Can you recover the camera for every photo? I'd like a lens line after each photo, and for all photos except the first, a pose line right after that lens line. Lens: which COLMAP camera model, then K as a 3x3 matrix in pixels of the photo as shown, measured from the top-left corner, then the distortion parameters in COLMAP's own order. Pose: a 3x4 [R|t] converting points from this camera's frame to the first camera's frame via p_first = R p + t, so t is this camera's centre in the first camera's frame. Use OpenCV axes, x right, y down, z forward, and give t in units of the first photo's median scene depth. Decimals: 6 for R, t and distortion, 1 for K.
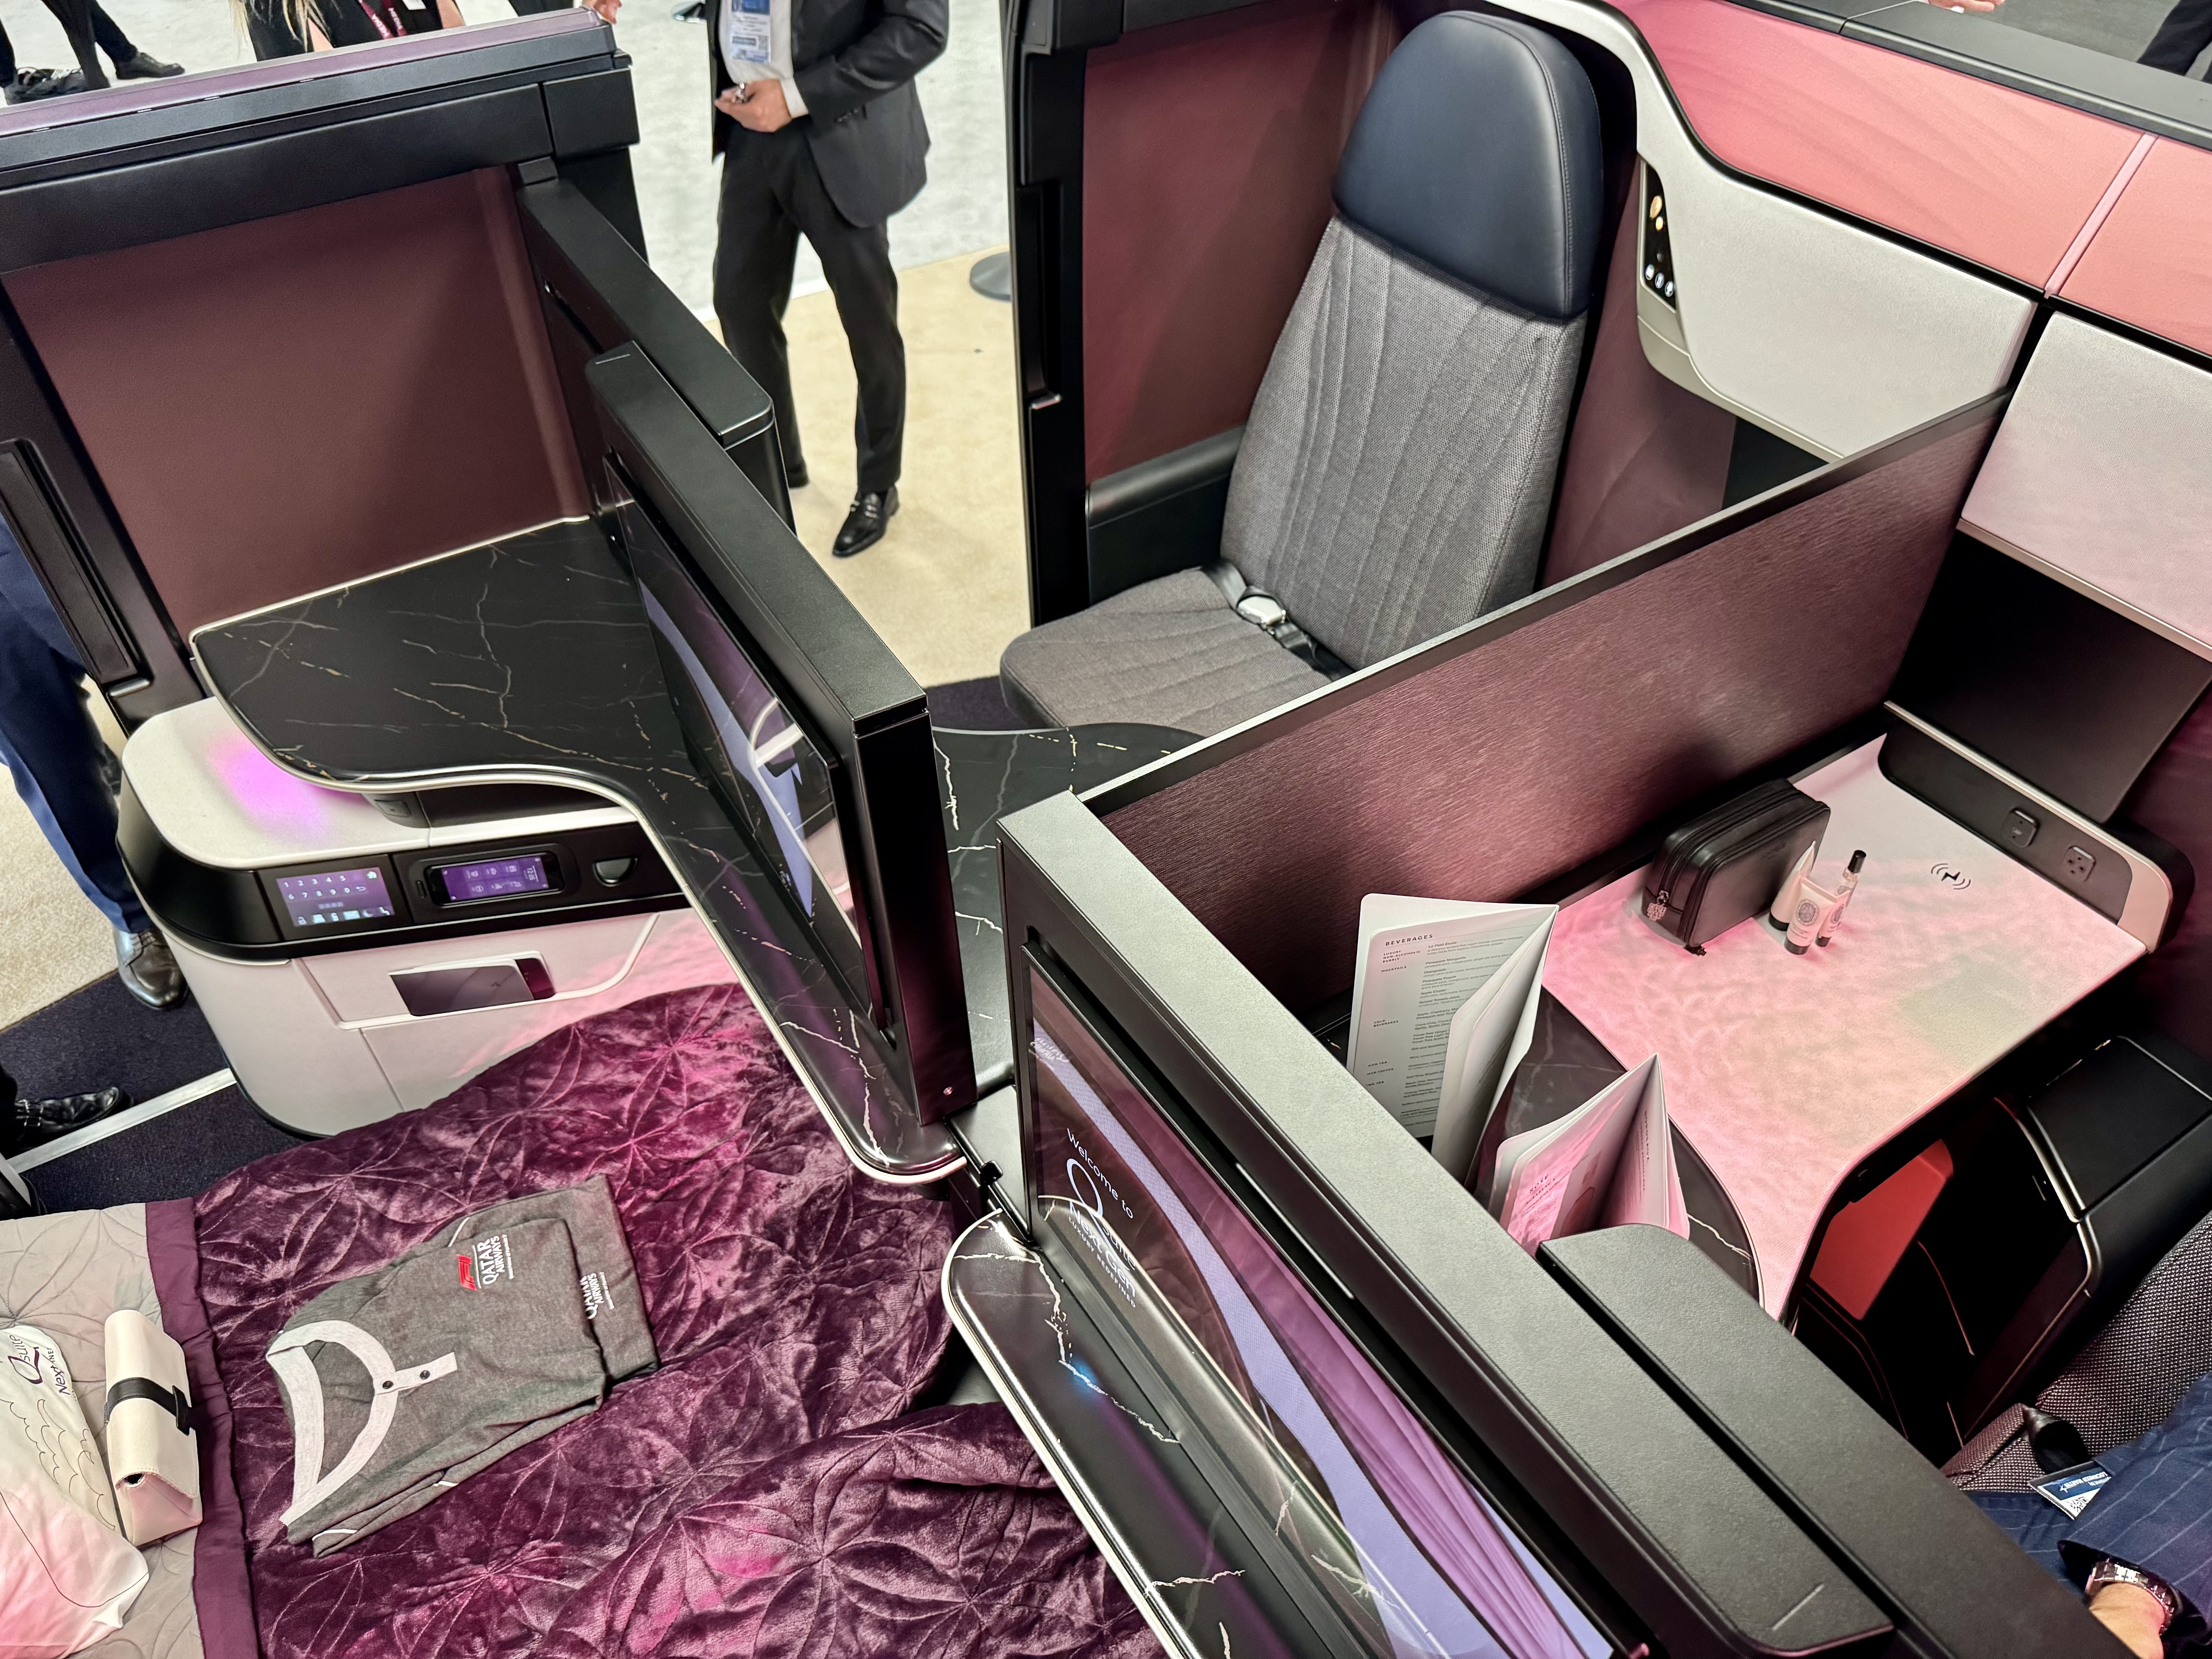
lens RADIAL K [[1524.6, 0, 1120.6], [0, 1524.6, 825.7], [0, 0, 1]] dist [-0.035568, -0.001111]
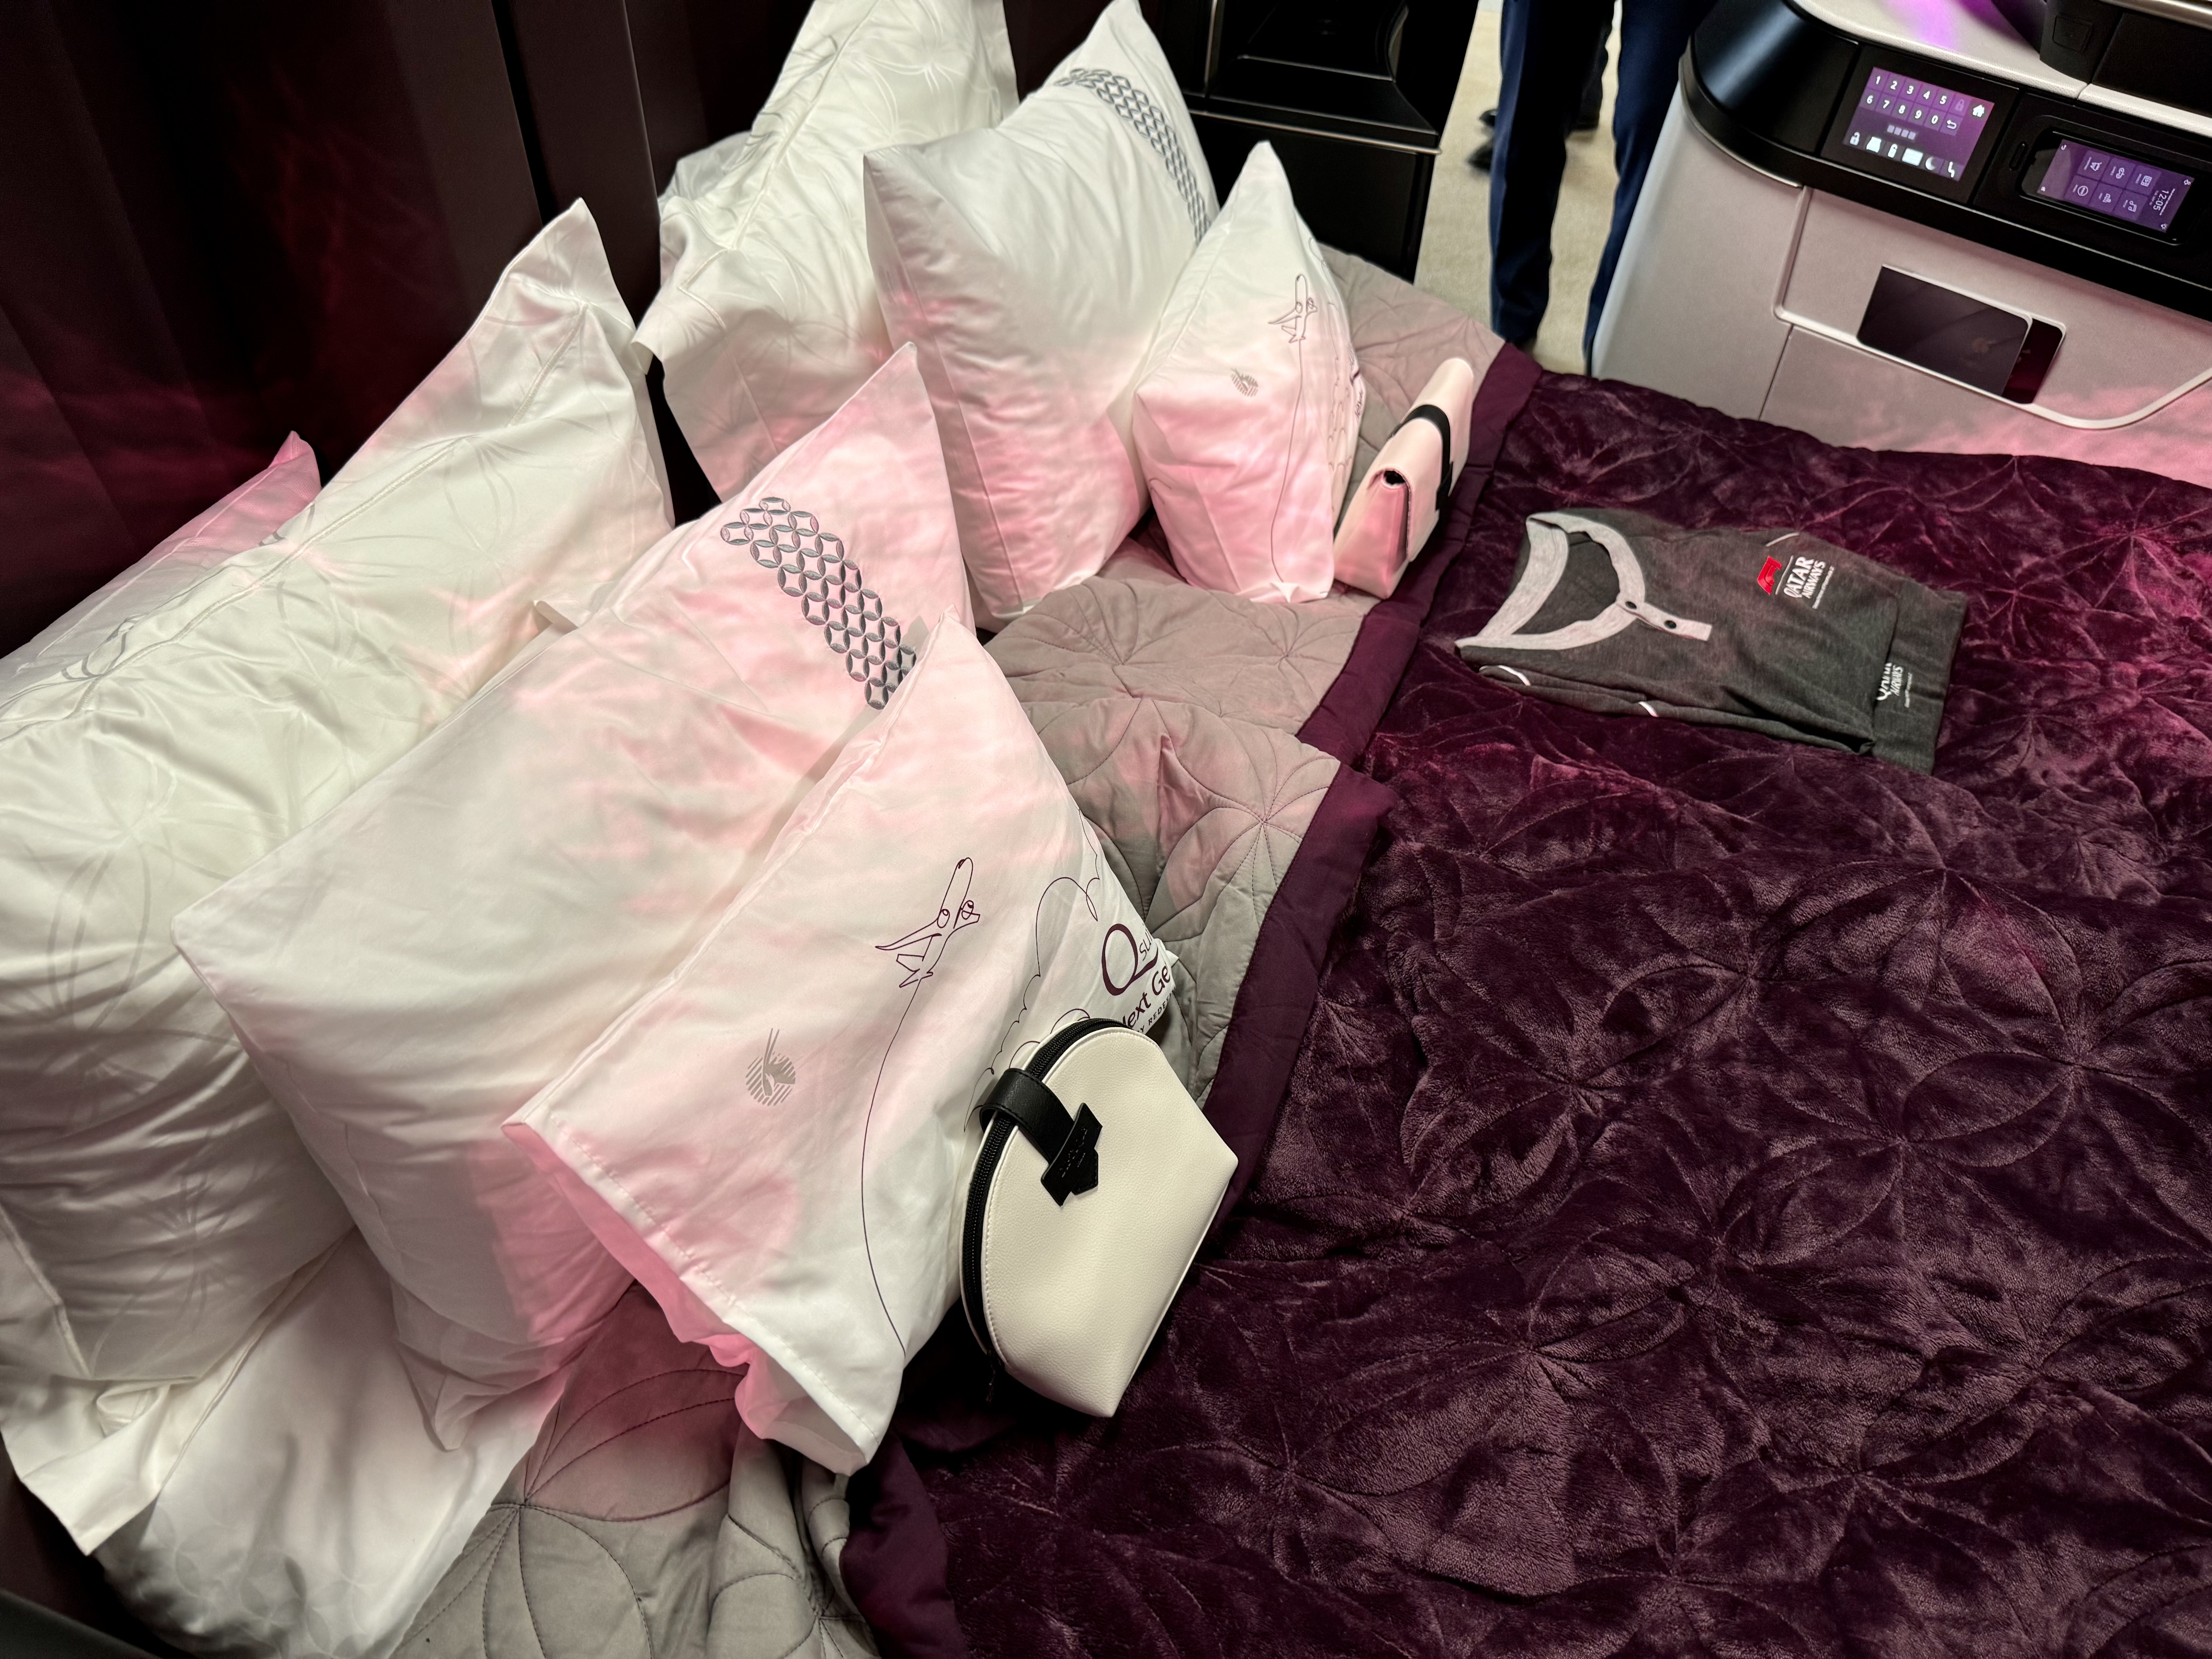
lens RADIAL K [[1524.6, 0, 1120.6], [0, 1524.6, 825.7], [0, 0, 1]] dist [-0.035568, -0.001111]
pose [[0.603788, 0.582442, -0.544244, -0.129143], [-0.559604, 0.795927, 0.230962, 0.405795], [0.567700, 0.165109, 0.806508, 0.187530]]
